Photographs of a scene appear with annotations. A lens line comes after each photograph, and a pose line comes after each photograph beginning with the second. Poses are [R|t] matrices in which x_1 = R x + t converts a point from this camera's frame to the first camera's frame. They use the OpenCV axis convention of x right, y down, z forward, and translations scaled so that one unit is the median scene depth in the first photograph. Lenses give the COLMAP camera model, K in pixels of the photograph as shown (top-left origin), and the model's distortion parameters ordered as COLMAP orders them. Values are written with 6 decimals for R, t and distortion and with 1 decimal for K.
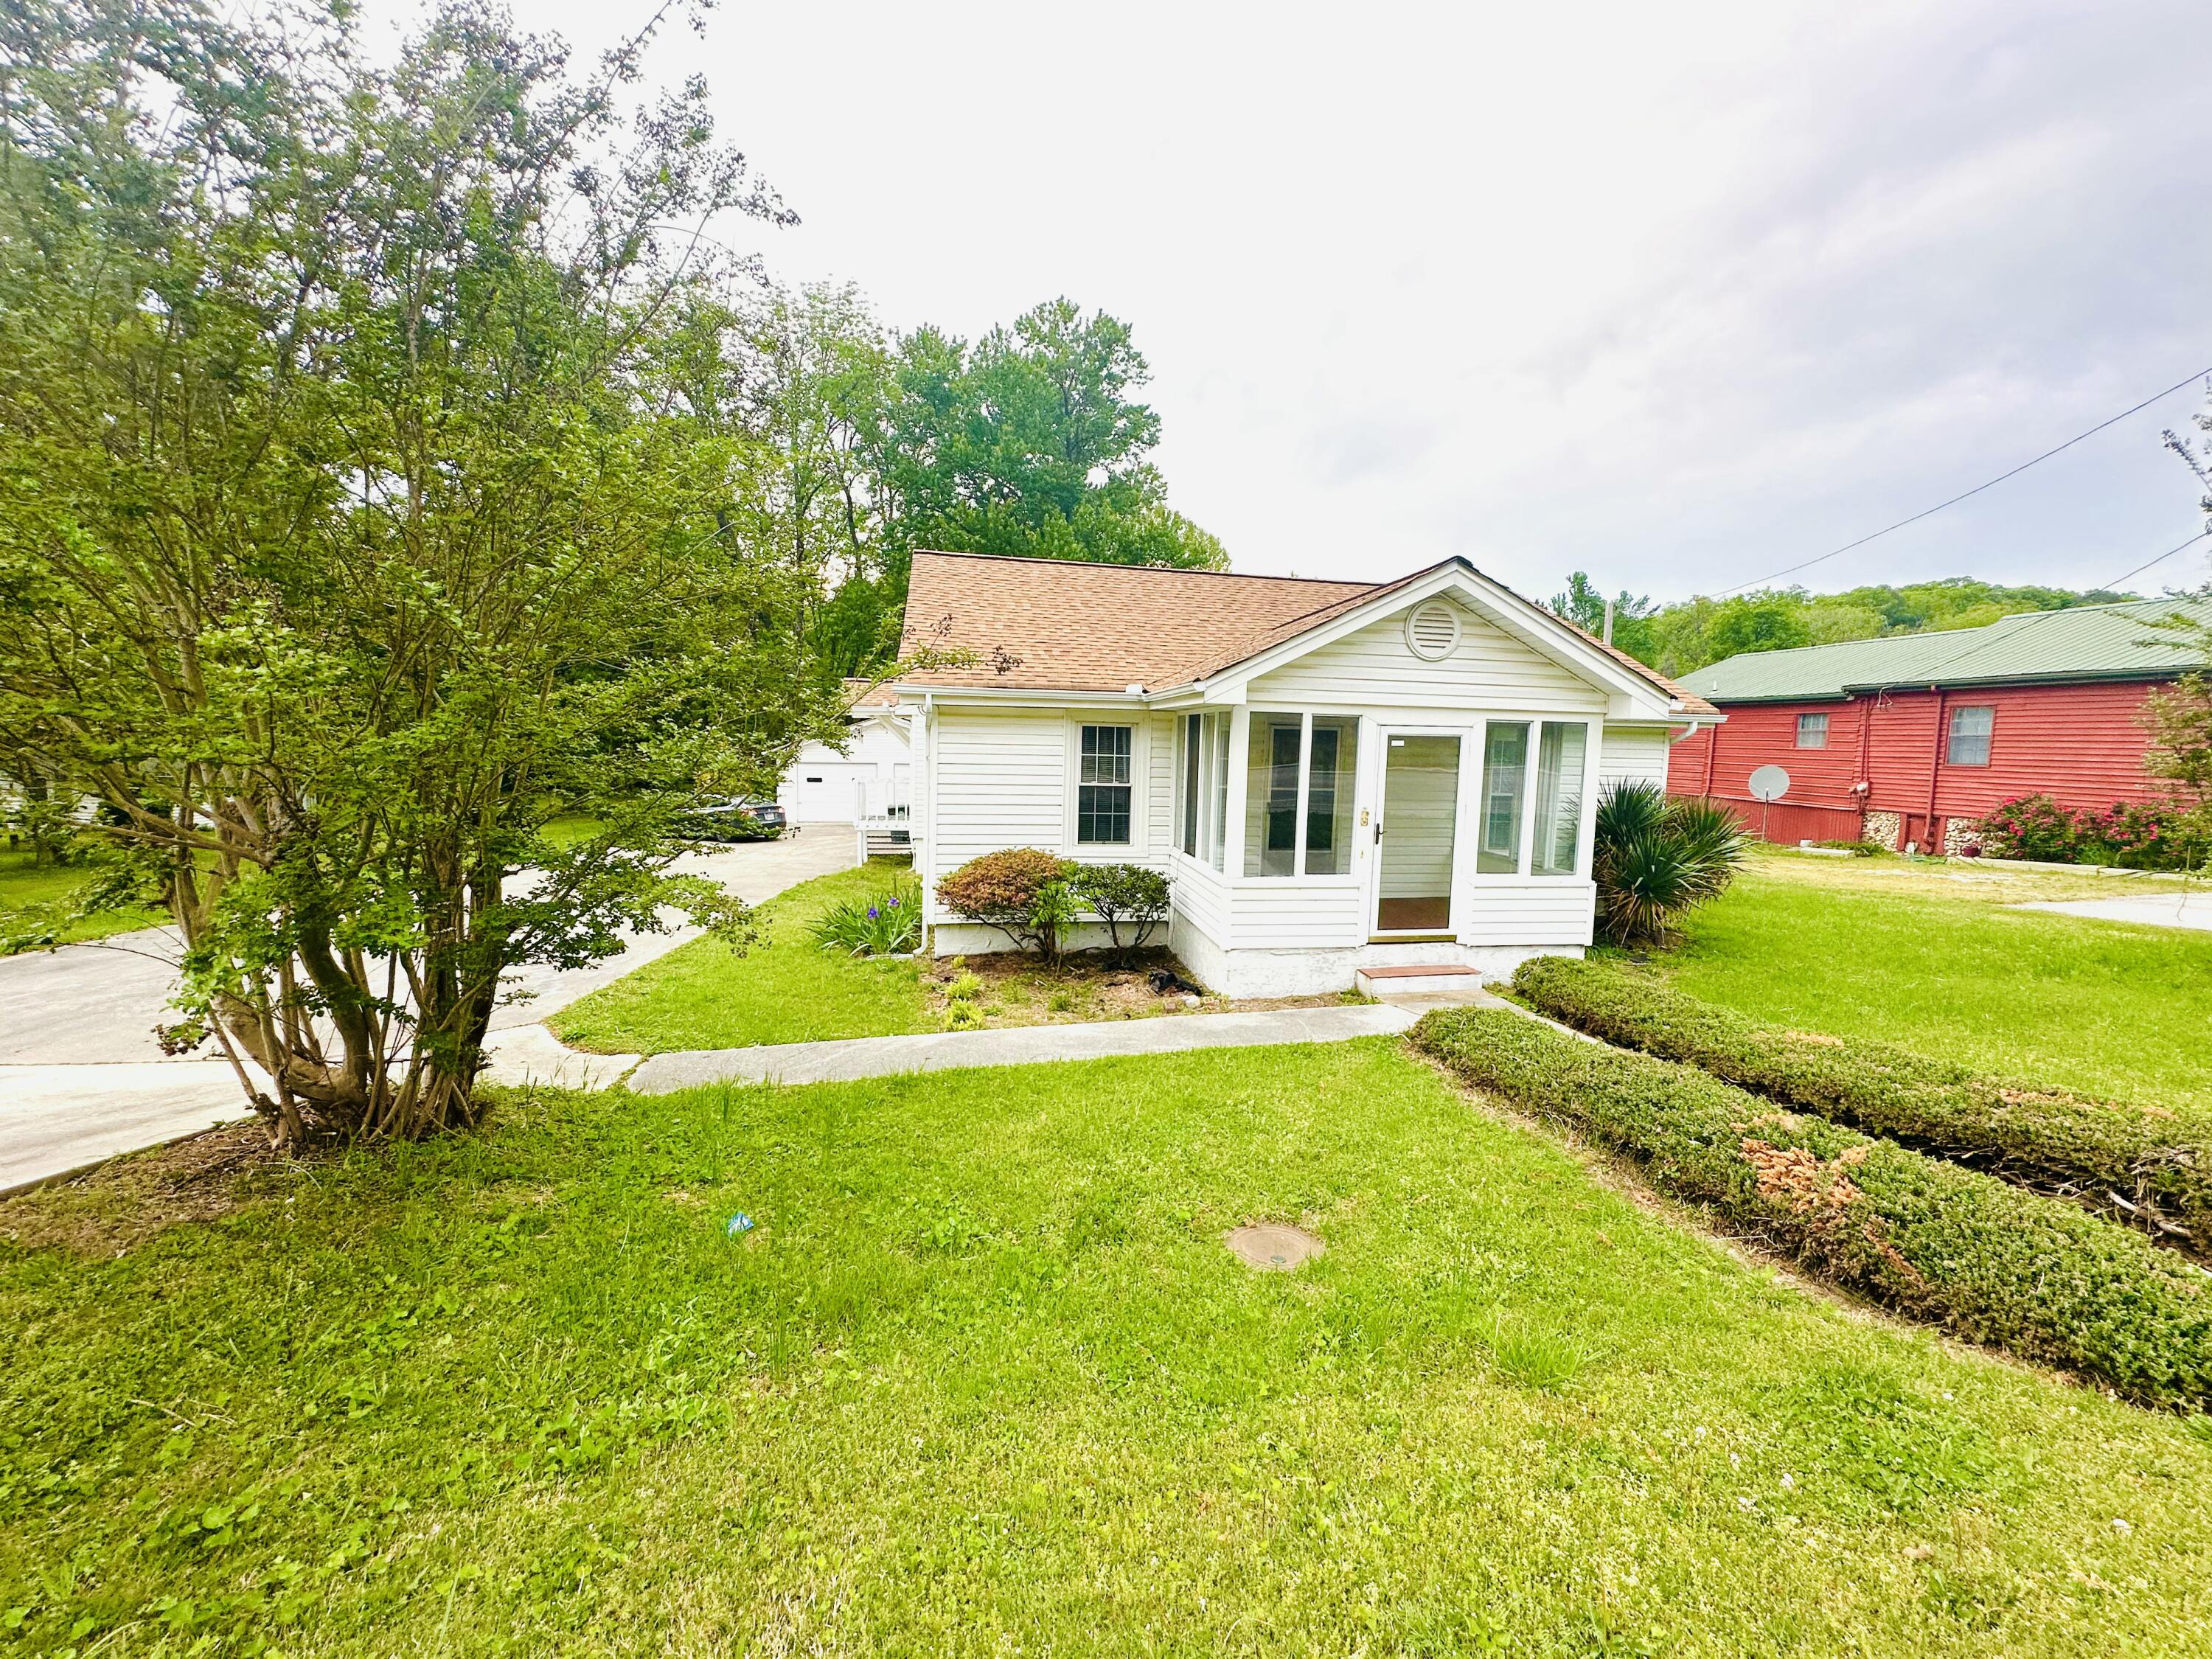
lens RADIAL K [[878.4, 0, 1106.0], [0, 878.4, 829.5], [0, 0, 1]] dist [-0.000861, -0.000292]
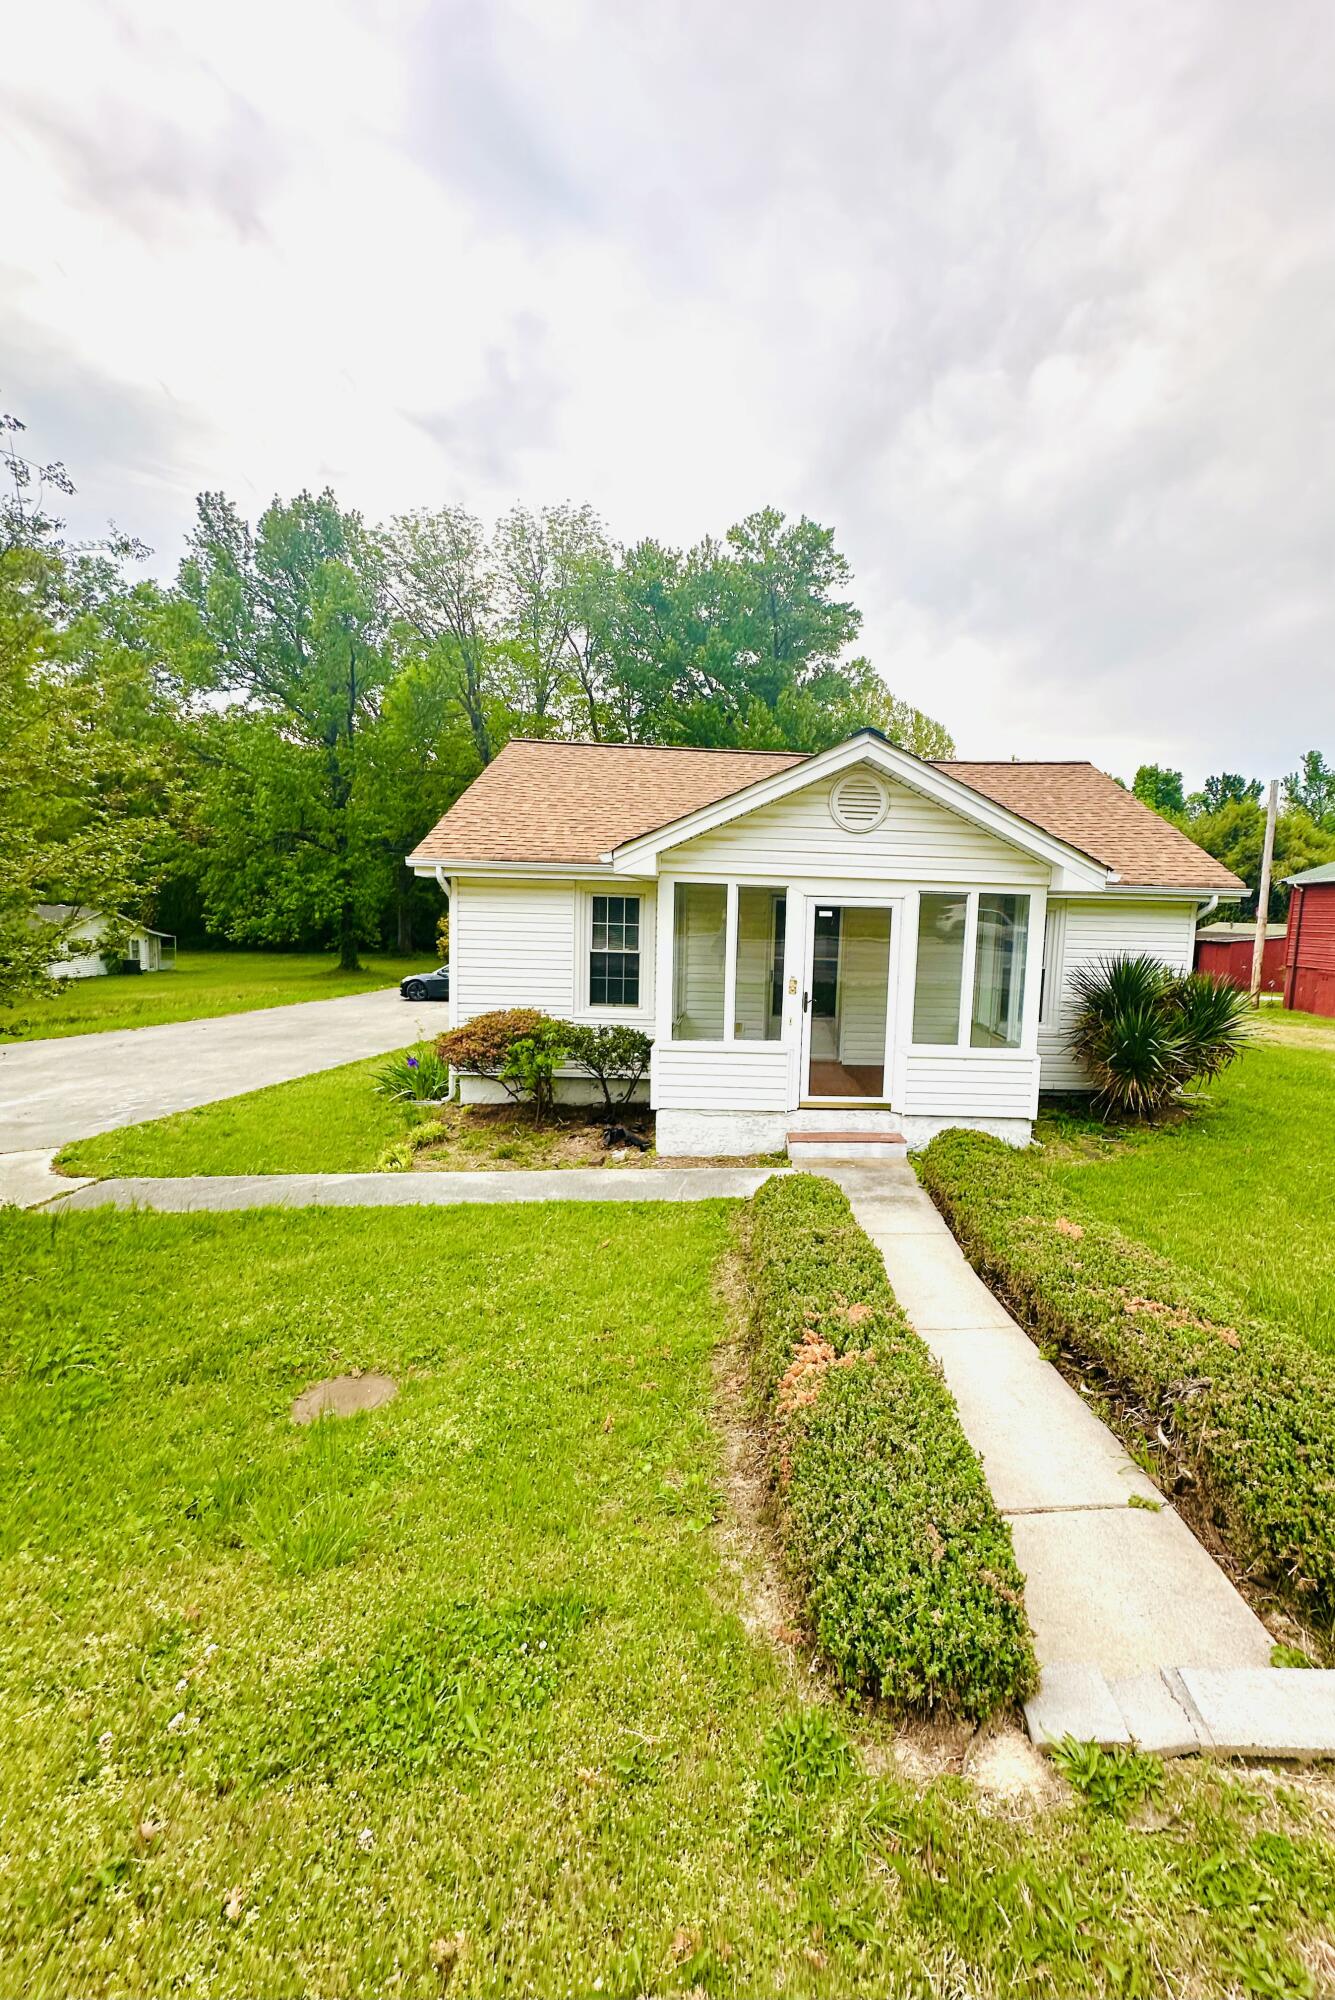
lens RADIAL K [[797.7, 0, 667.5], [0, 797.7, 1000.0], [0, 0, 1]] dist [0.000144, 0.000037]
pose [[0.990920, 0.023111, -0.132450, 0.268945], [-0.022228, 0.999720, 0.008140, -0.001223], [0.132601, -0.005122, 0.991156, 0.054104]]
